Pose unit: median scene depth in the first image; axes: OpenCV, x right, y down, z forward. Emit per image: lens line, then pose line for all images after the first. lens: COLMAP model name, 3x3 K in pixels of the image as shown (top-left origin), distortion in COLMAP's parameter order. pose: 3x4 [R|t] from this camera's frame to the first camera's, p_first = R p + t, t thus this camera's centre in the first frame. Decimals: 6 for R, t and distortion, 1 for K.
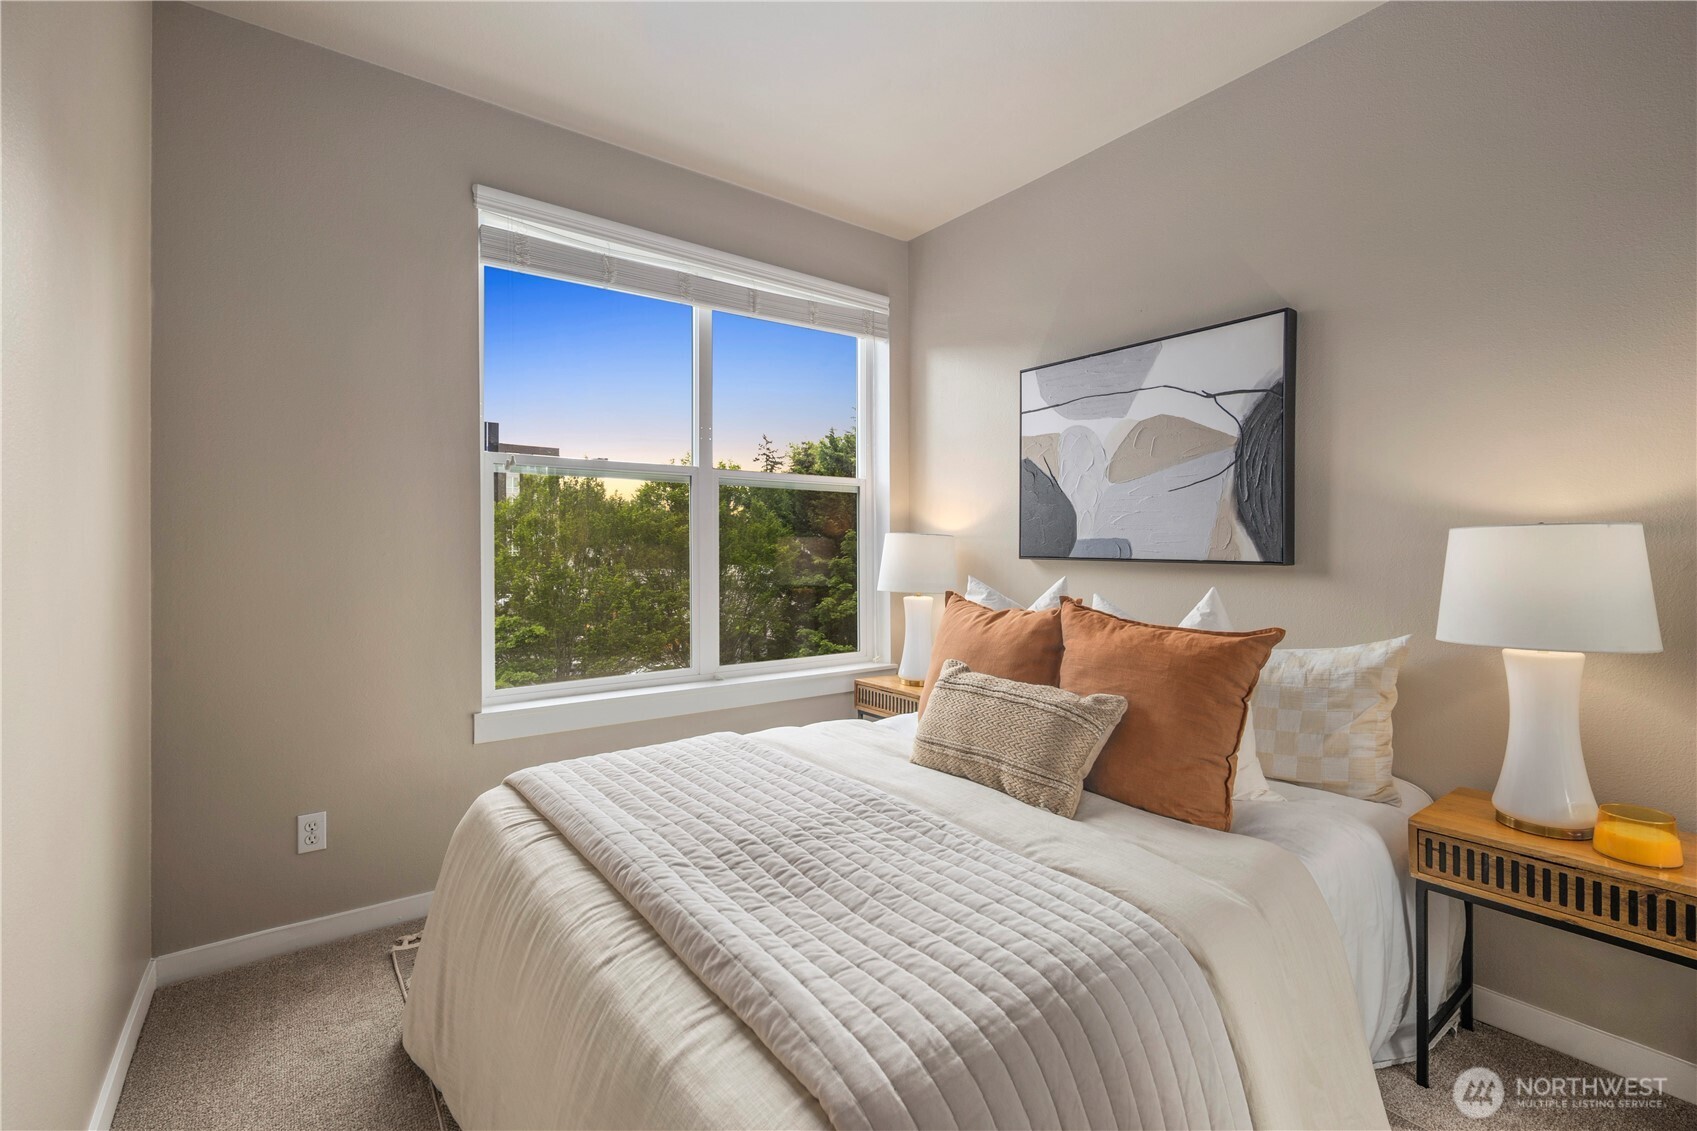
lens RADIAL K [[735.4, 0, 854.5], [0, 735.4, 553.4], [0, 0, 1]] dist [0.002909, -0.001181]
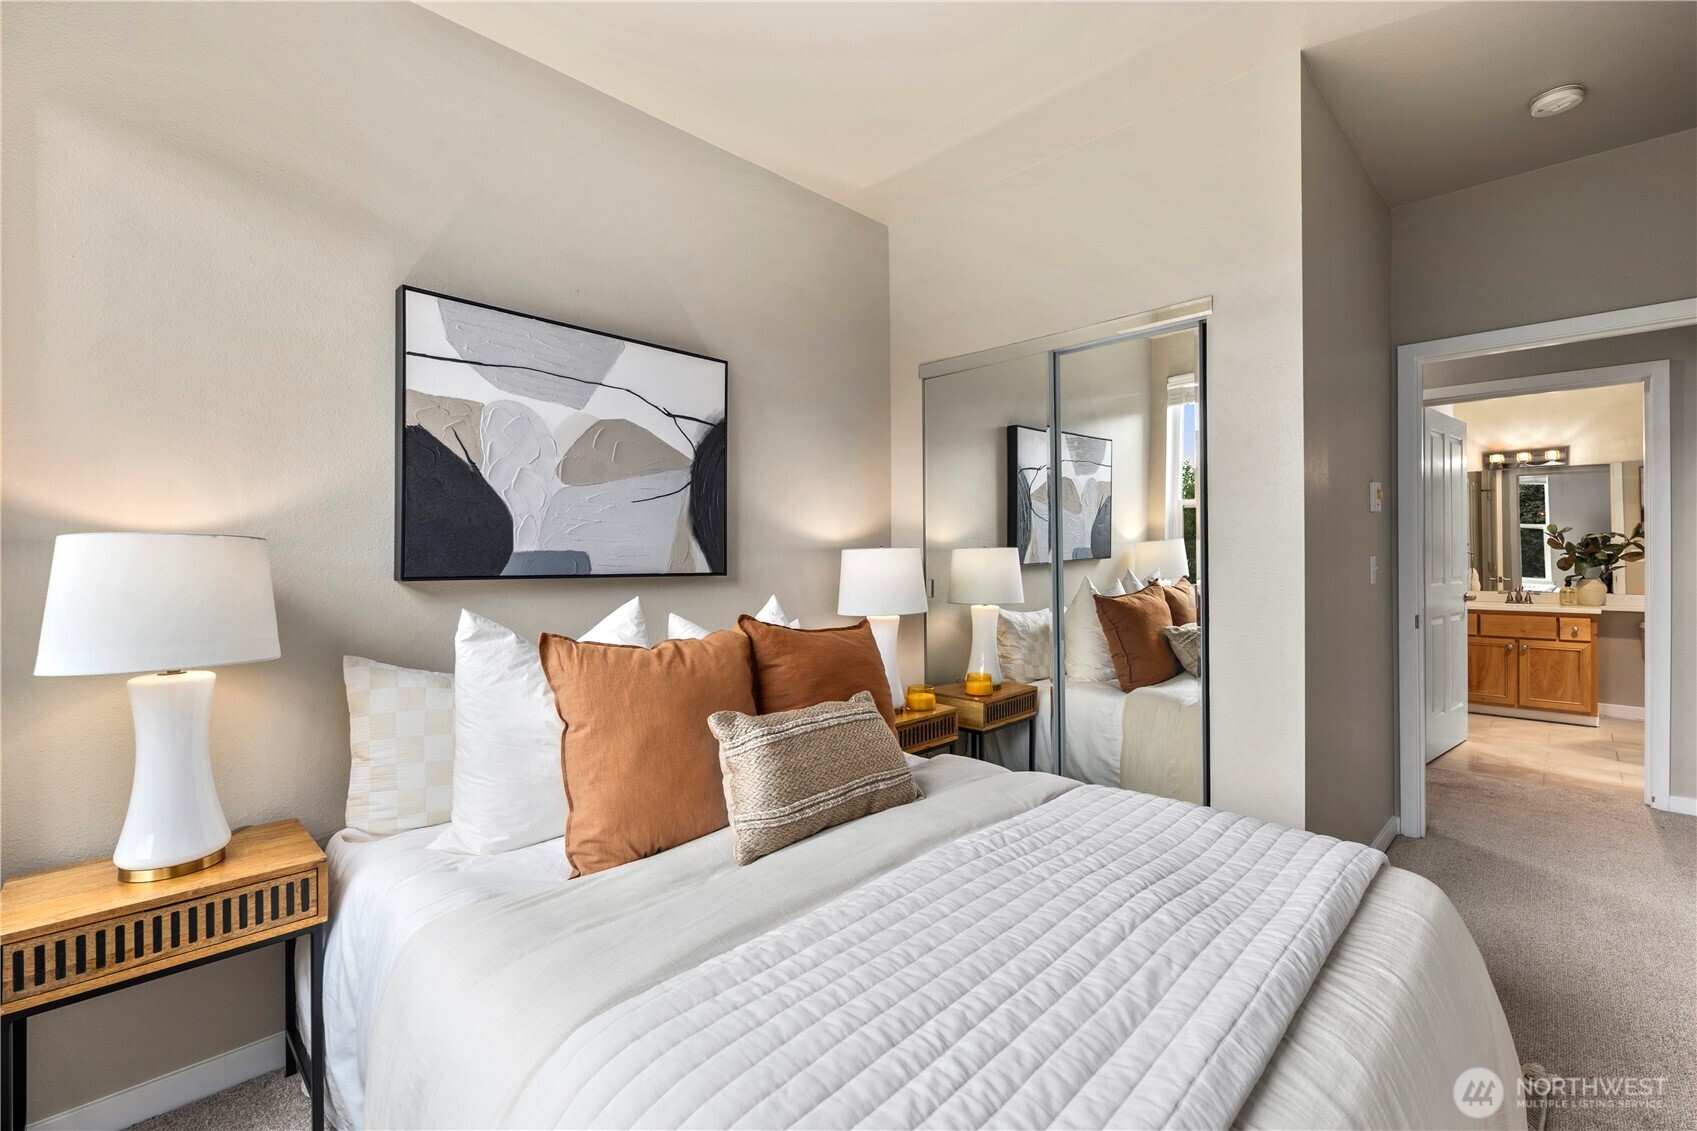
lens RADIAL K [[737.2, 0, 855.8], [0, 737.2, 553.9], [0, 0, 1]] dist [0.006579, -0.003337]
pose [[-0.151046, -0.001312, 0.988526, -0.580955], [0.009045, 0.999955, 0.002709, -0.017676], [-0.988485, 0.009351, -0.151027, 0.887078]]
